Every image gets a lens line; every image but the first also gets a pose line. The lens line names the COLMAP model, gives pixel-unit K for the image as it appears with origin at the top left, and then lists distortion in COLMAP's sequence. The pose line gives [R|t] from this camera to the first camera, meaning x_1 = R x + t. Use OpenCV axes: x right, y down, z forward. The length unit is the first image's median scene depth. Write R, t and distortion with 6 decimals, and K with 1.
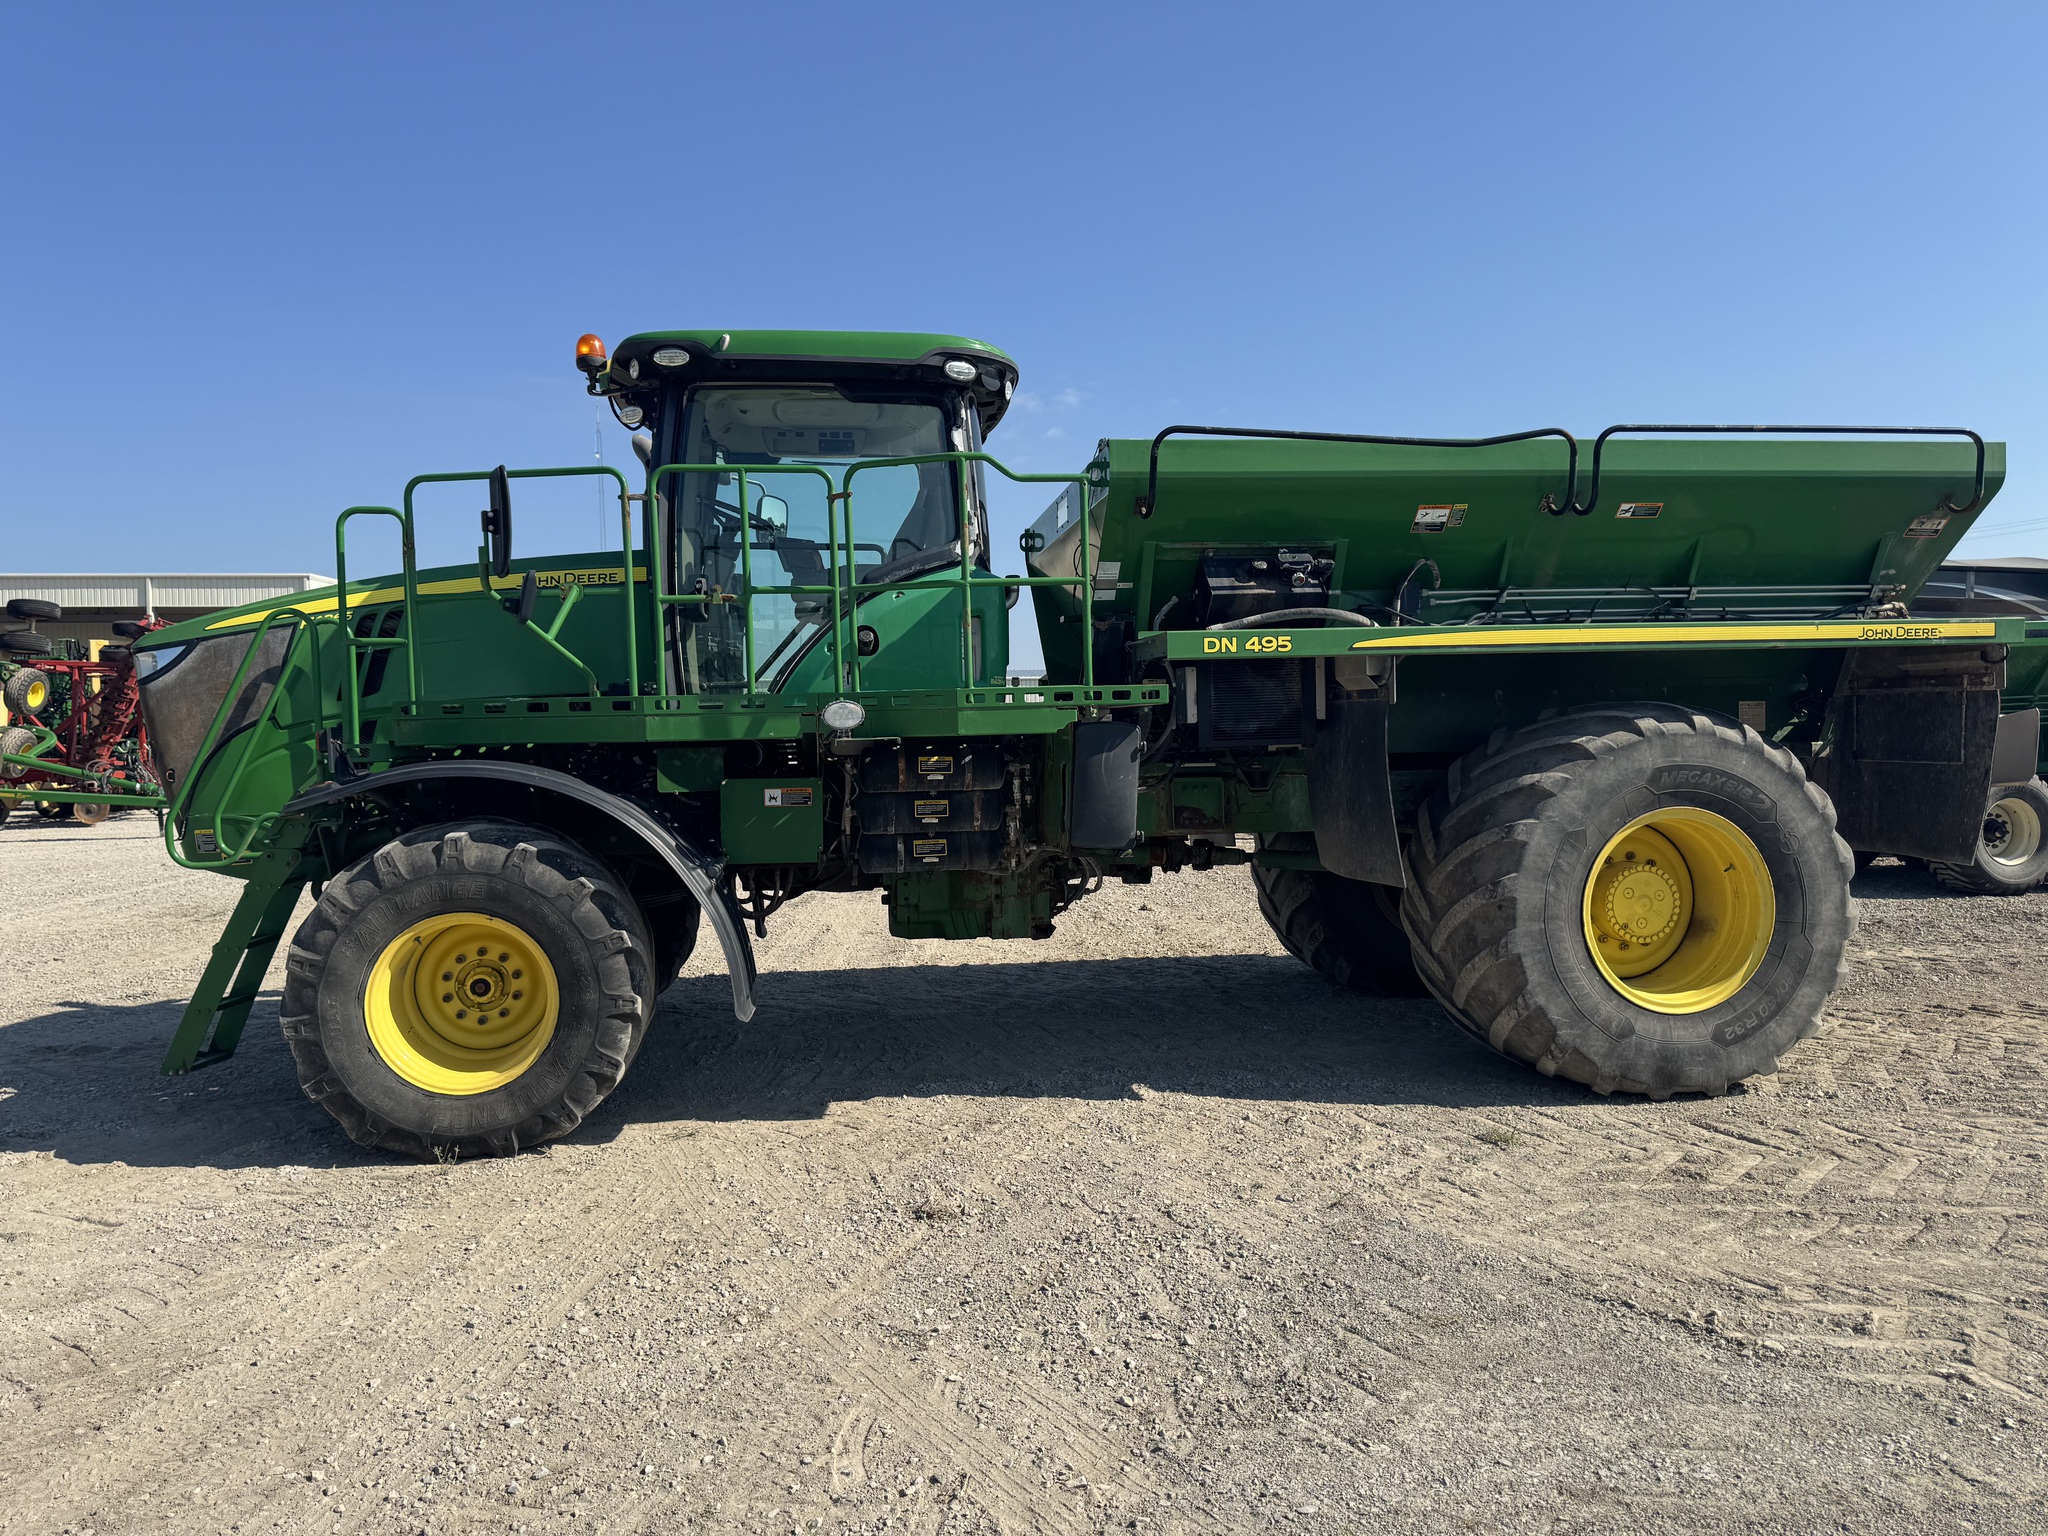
lens RADIAL K [[1441.4, 0, 1024.0], [0, 1441.4, 768.0], [0, 0, 1]] dist [0.095880, -0.162966]
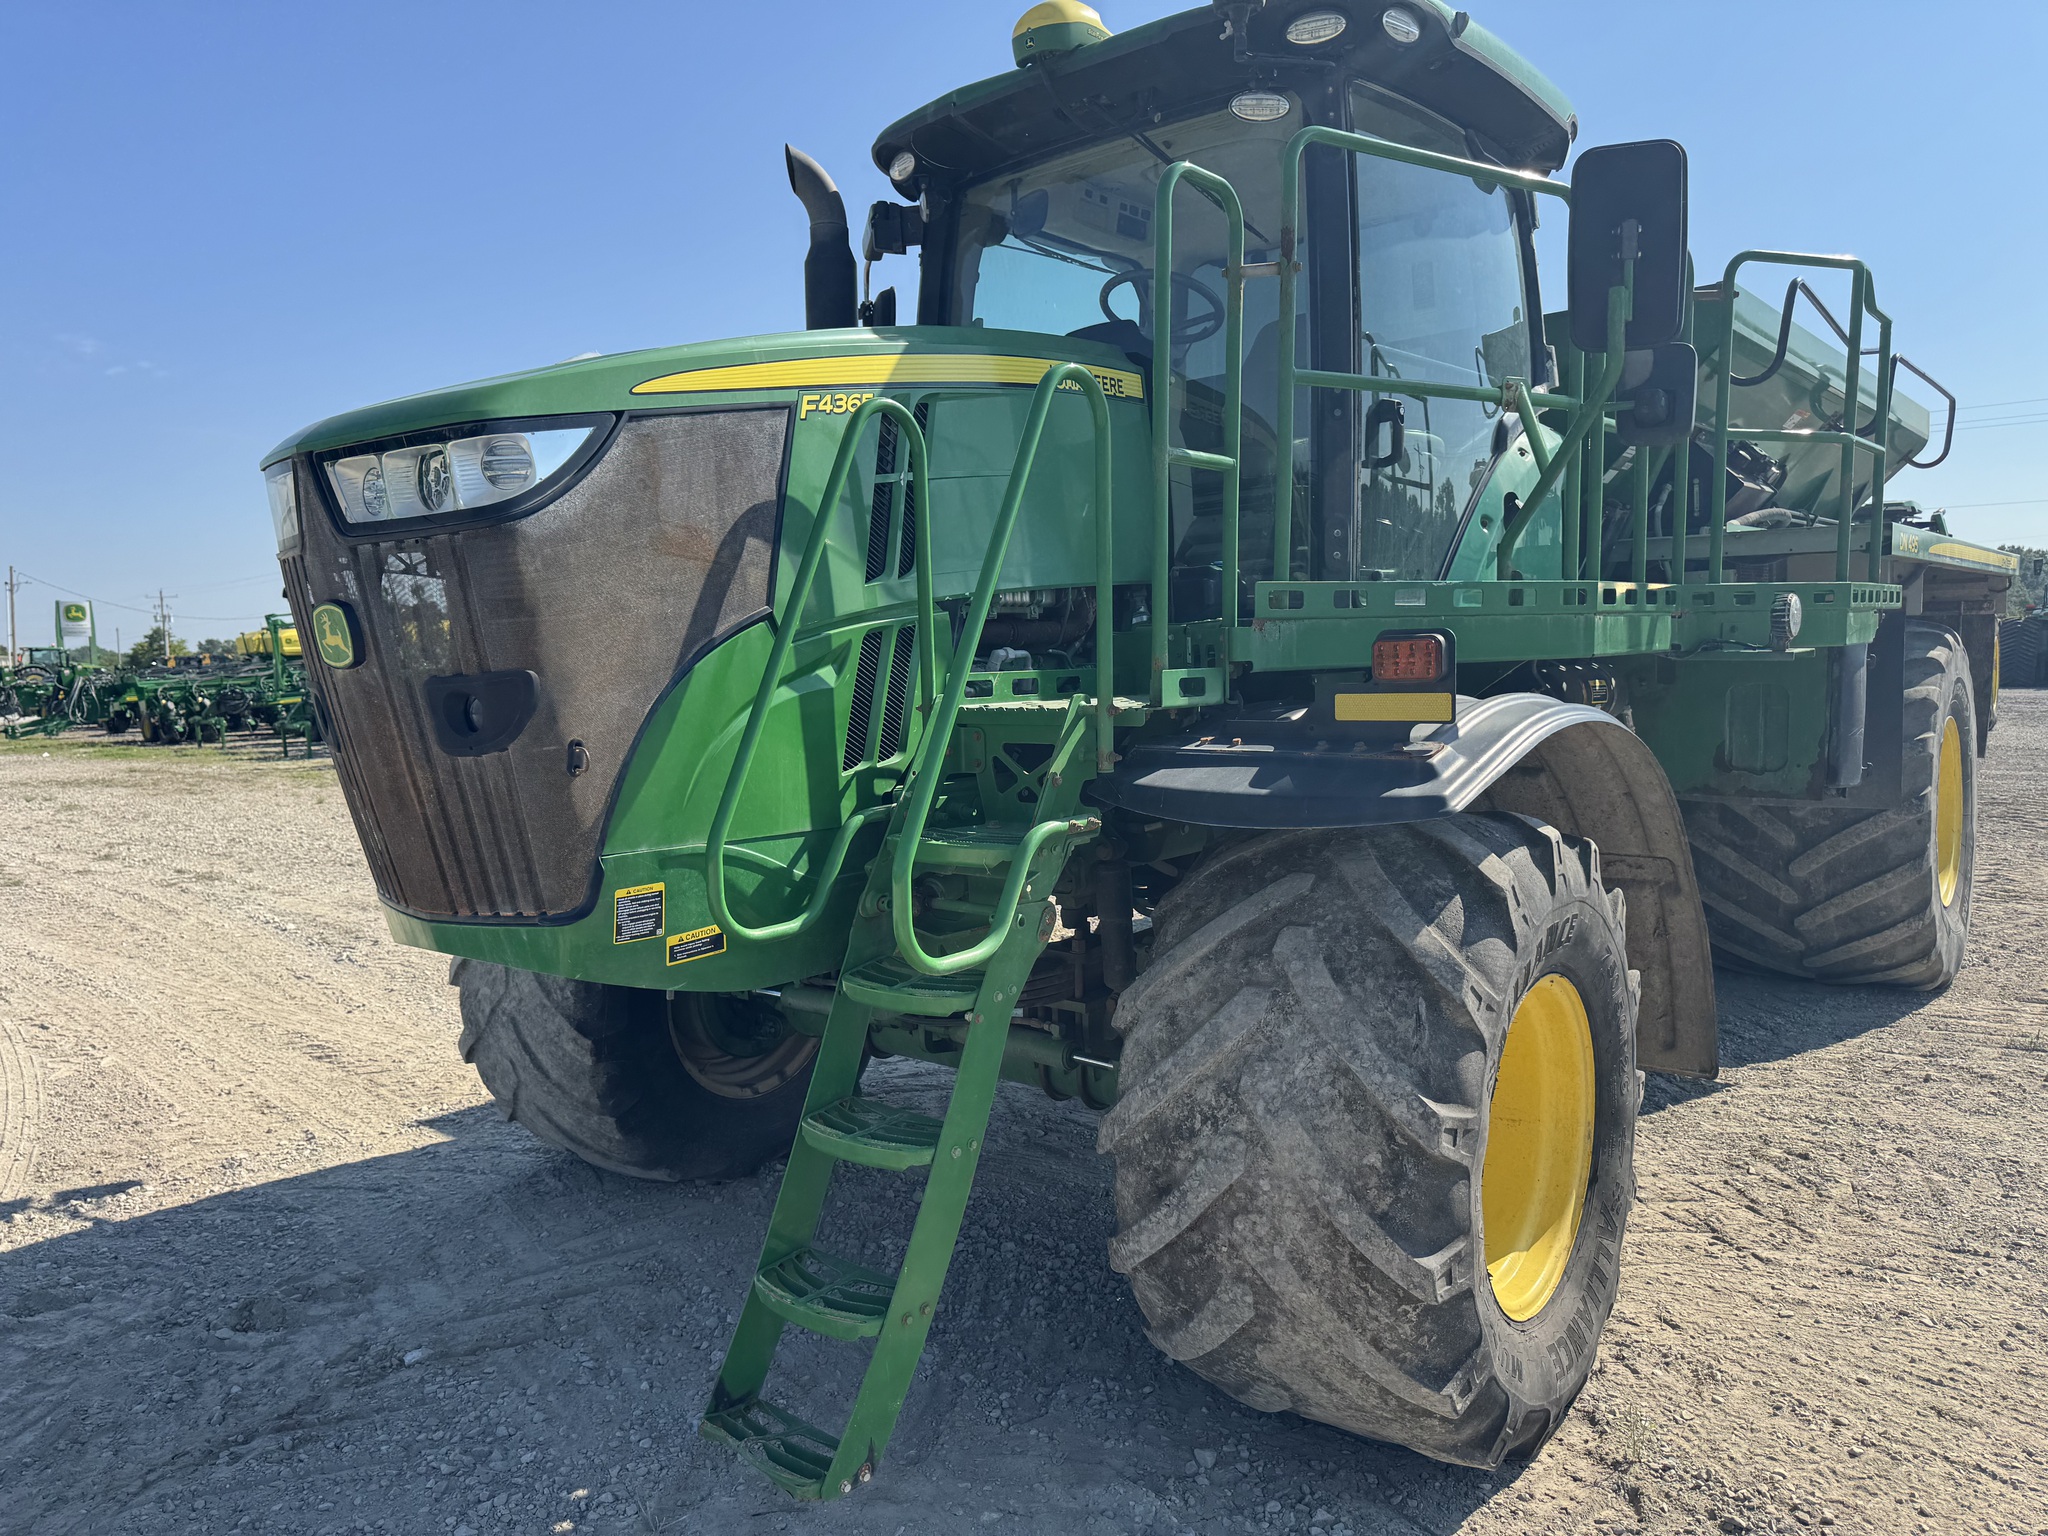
lens RADIAL K [[1441.4, 0, 1024.0], [0, 1441.4, 768.0], [0, 0, 1]] dist [0.095880, -0.162966]
pose [[0.742218, -0.054738, 0.667919, -0.755672], [0.025517, 0.998244, 0.053453, -0.010070], [-0.669672, -0.022631, 0.742312, 0.628702]]
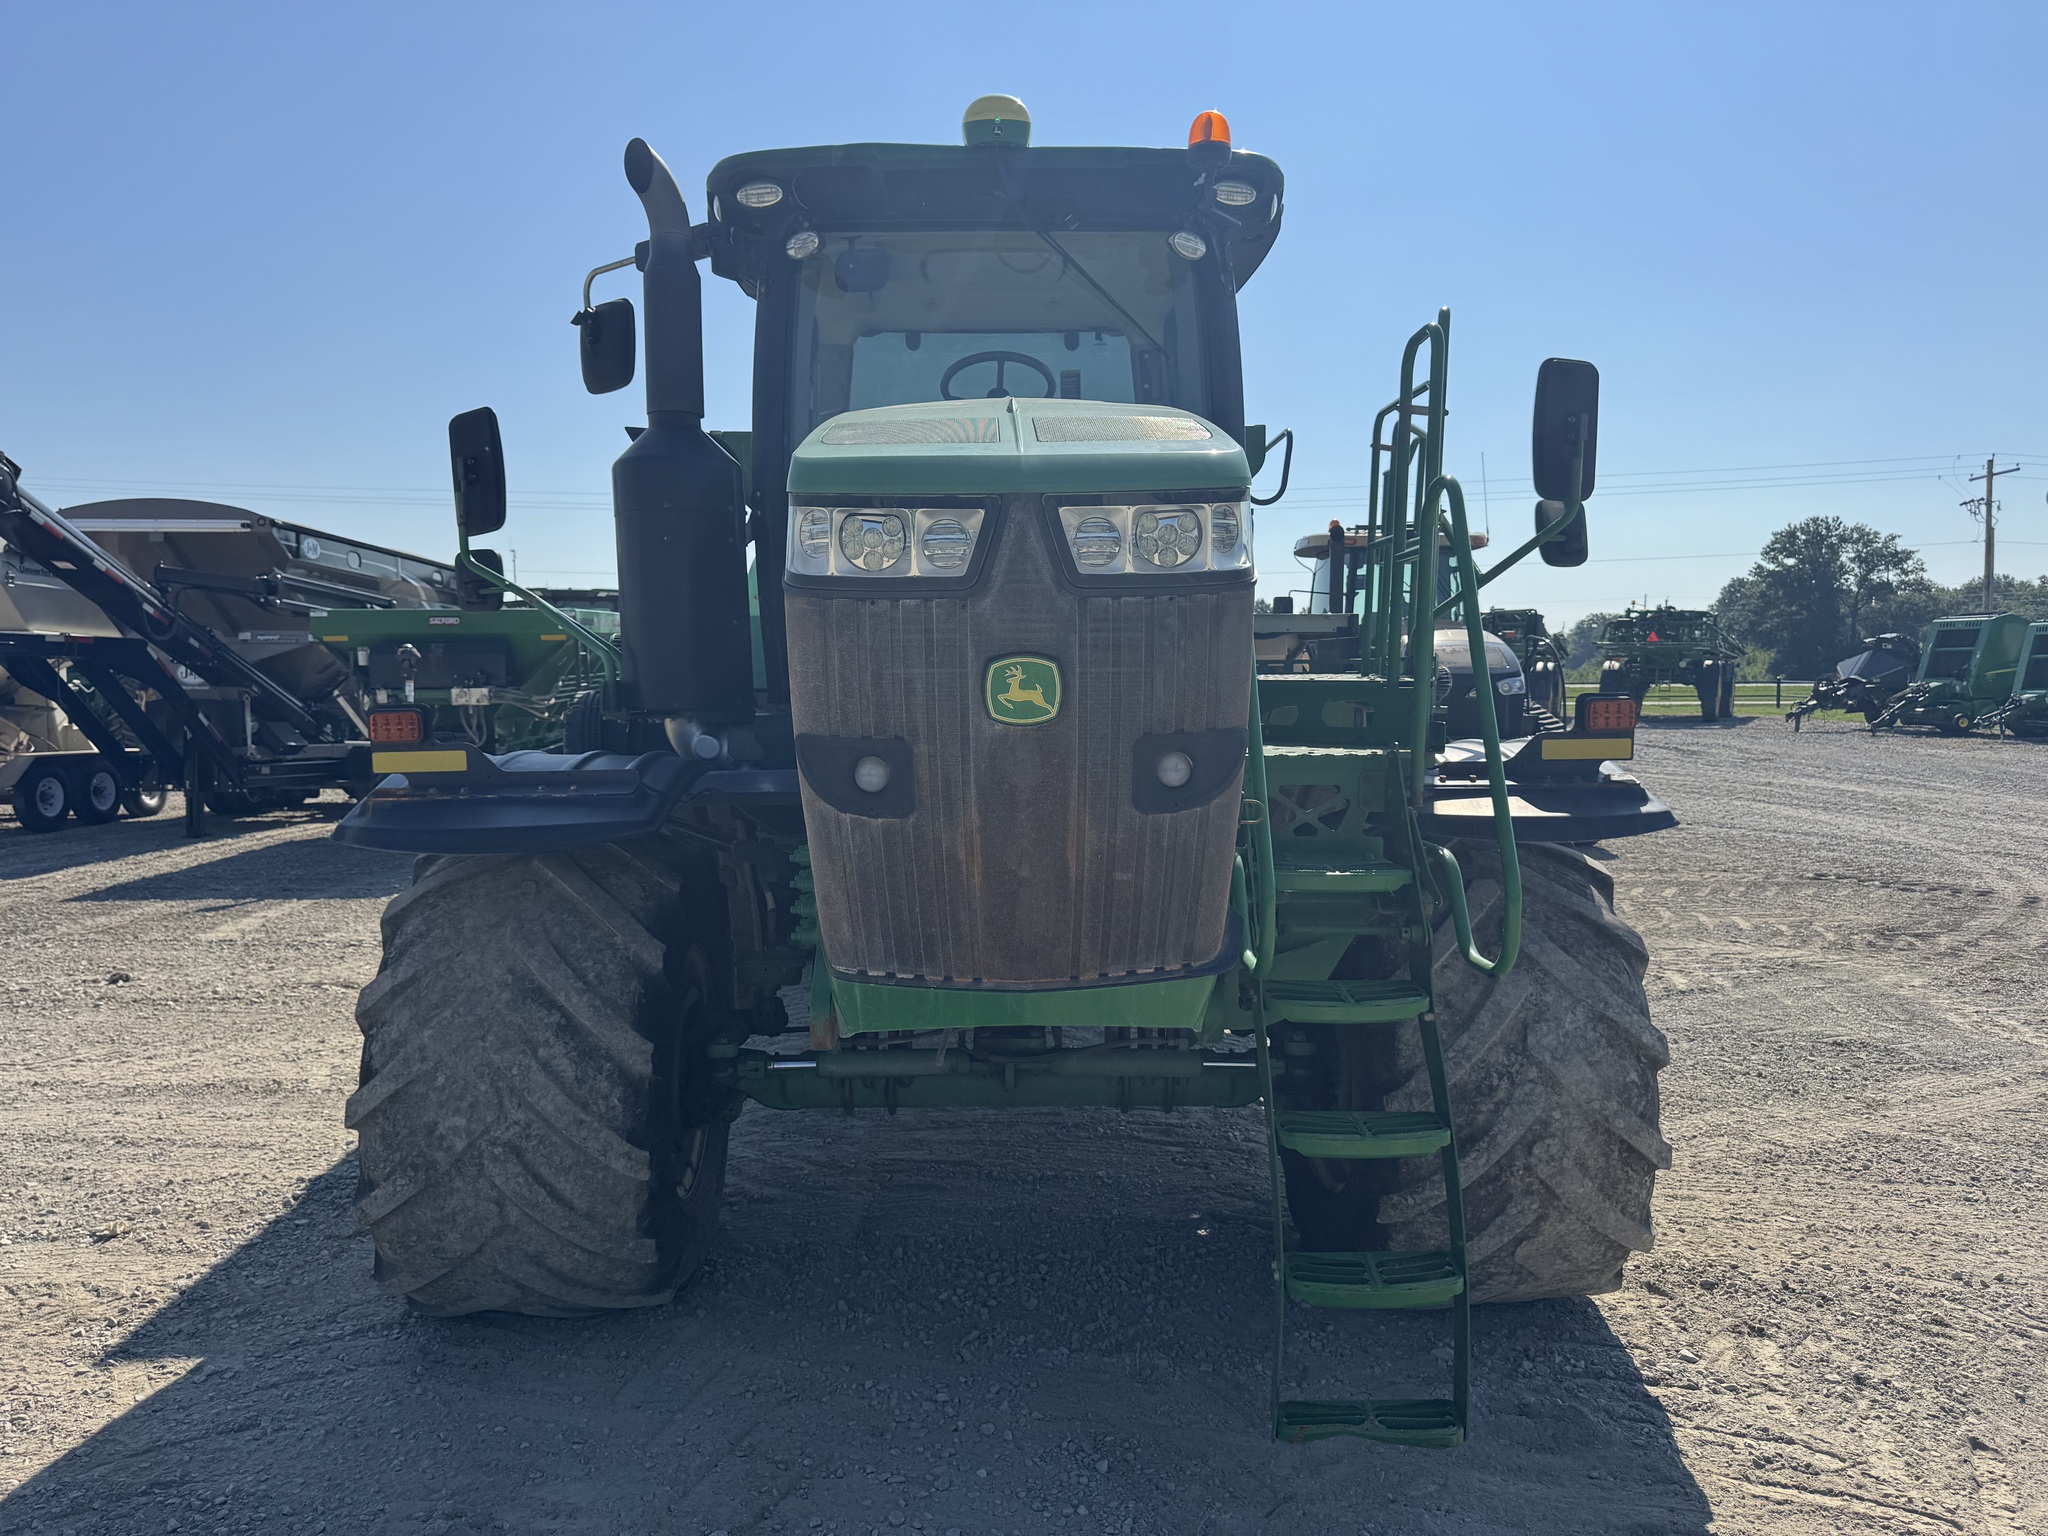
lens RADIAL K [[1466.3, 0, 1024.0], [0, 1466.3, 735.2], [0, 0, 1]] dist [-0.004072, 0.000081]
pose [[0.103534, -0.035355, 0.993997, -0.905205], [0.016640, 0.999290, 0.033810, -0.023826], [-0.994487, 0.013040, 0.104048, 0.873700]]
